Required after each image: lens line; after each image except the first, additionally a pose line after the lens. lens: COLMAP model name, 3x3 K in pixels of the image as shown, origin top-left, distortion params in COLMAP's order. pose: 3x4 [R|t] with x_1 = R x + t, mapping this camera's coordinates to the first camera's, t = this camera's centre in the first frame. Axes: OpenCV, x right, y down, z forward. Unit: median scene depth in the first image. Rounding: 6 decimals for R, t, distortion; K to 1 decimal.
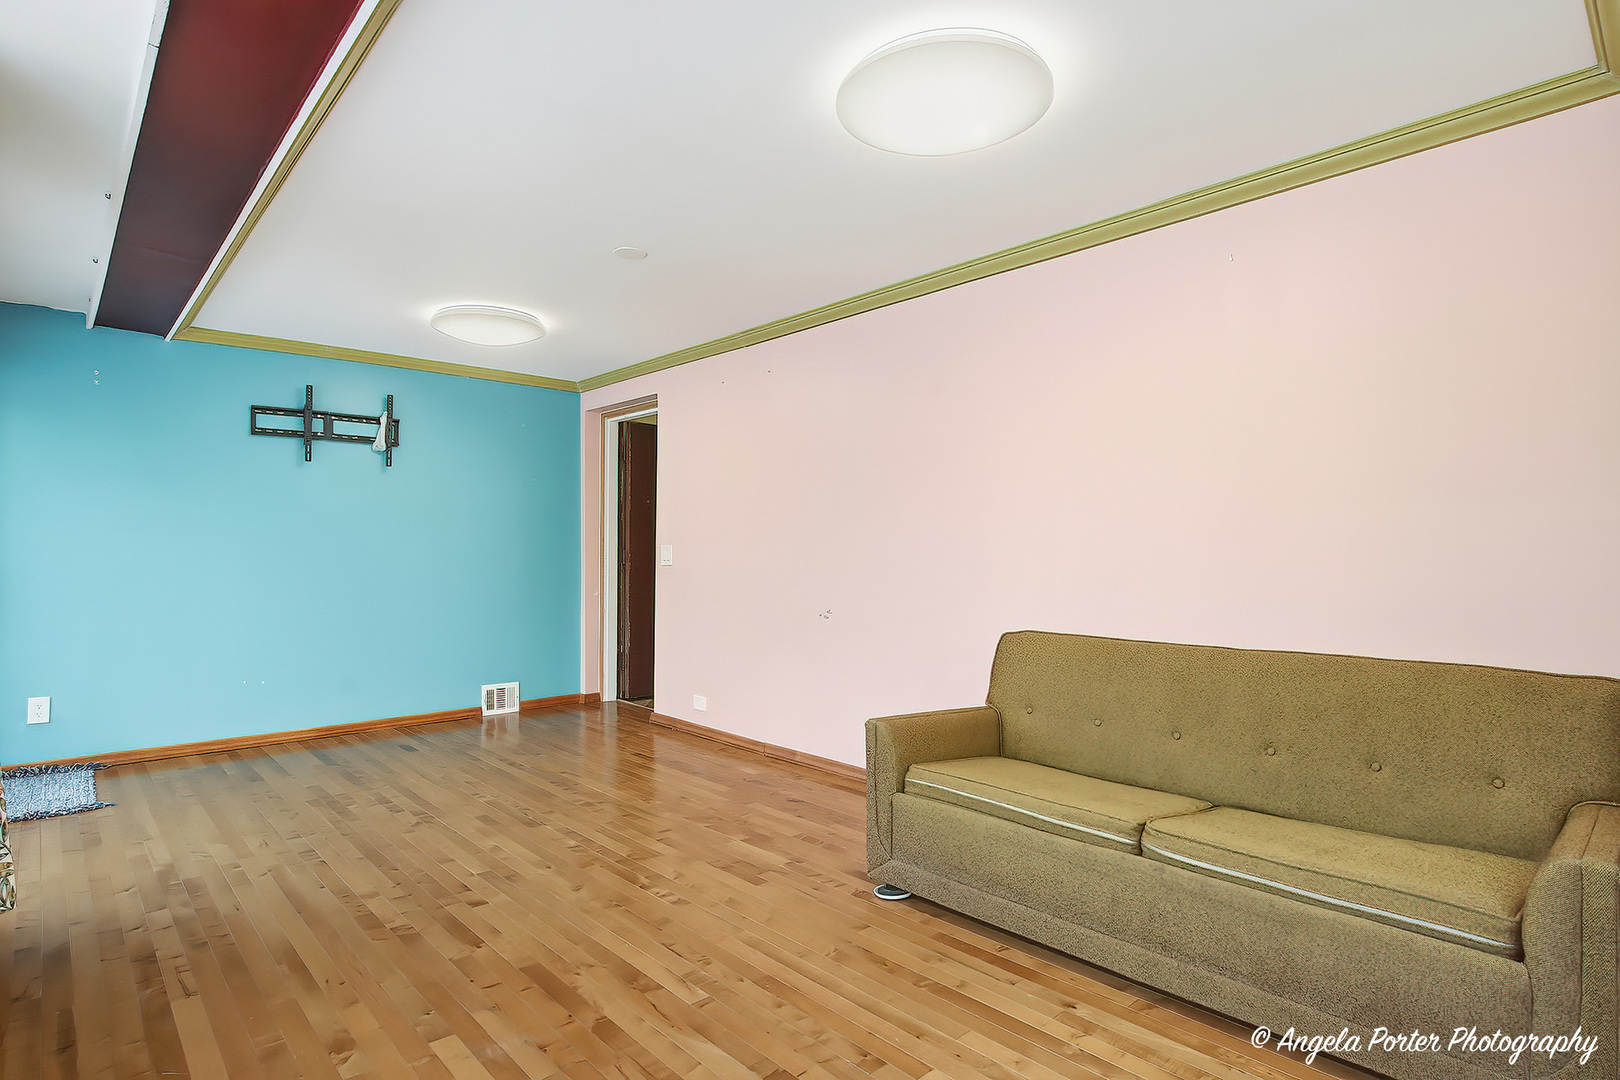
lens RADIAL K [[865.3, 0, 810.8], [0, 865.3, 537.0], [0, 0, 1]] dist [-0.015514, 0.000326]
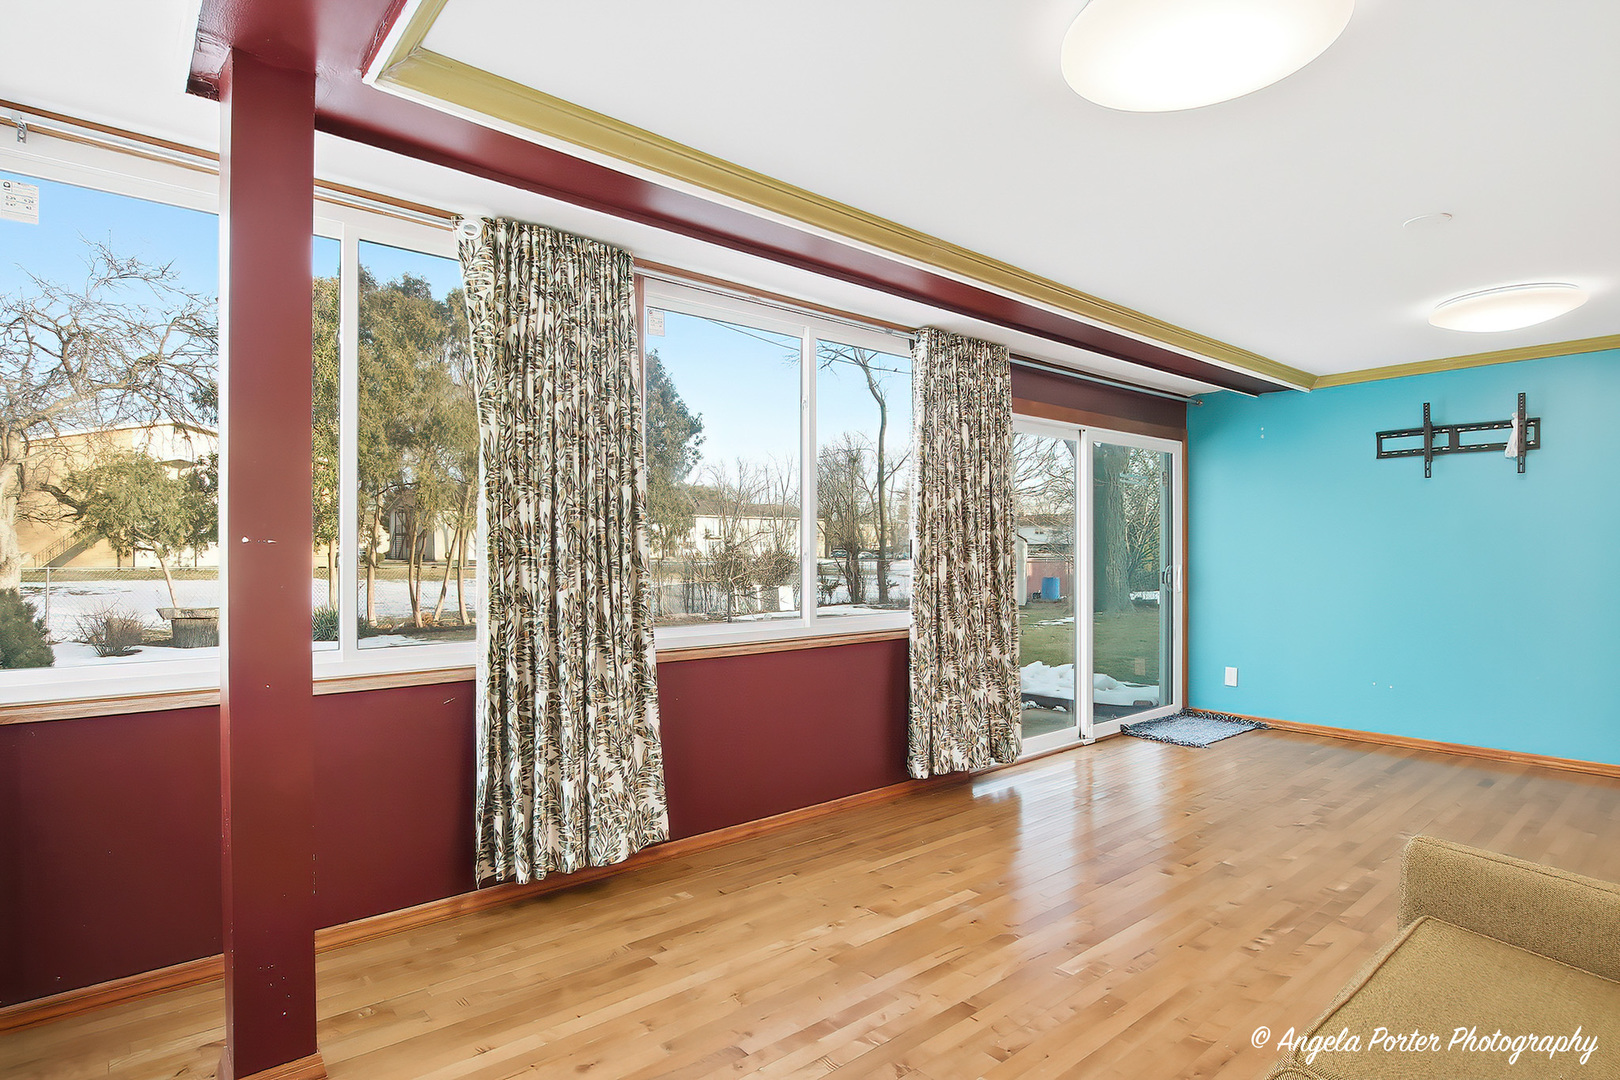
lens RADIAL K [[865.3, 0, 811.1], [0, 865.3, 546.1], [0, 0, 1]] dist [-0.015514, 0.000326]
pose [[-0.044802, -0.001790, -0.998994, 0.474154], [0.018293, 0.999829, -0.002612, -0.018401], [0.998828, -0.018392, -0.044761, 0.325350]]
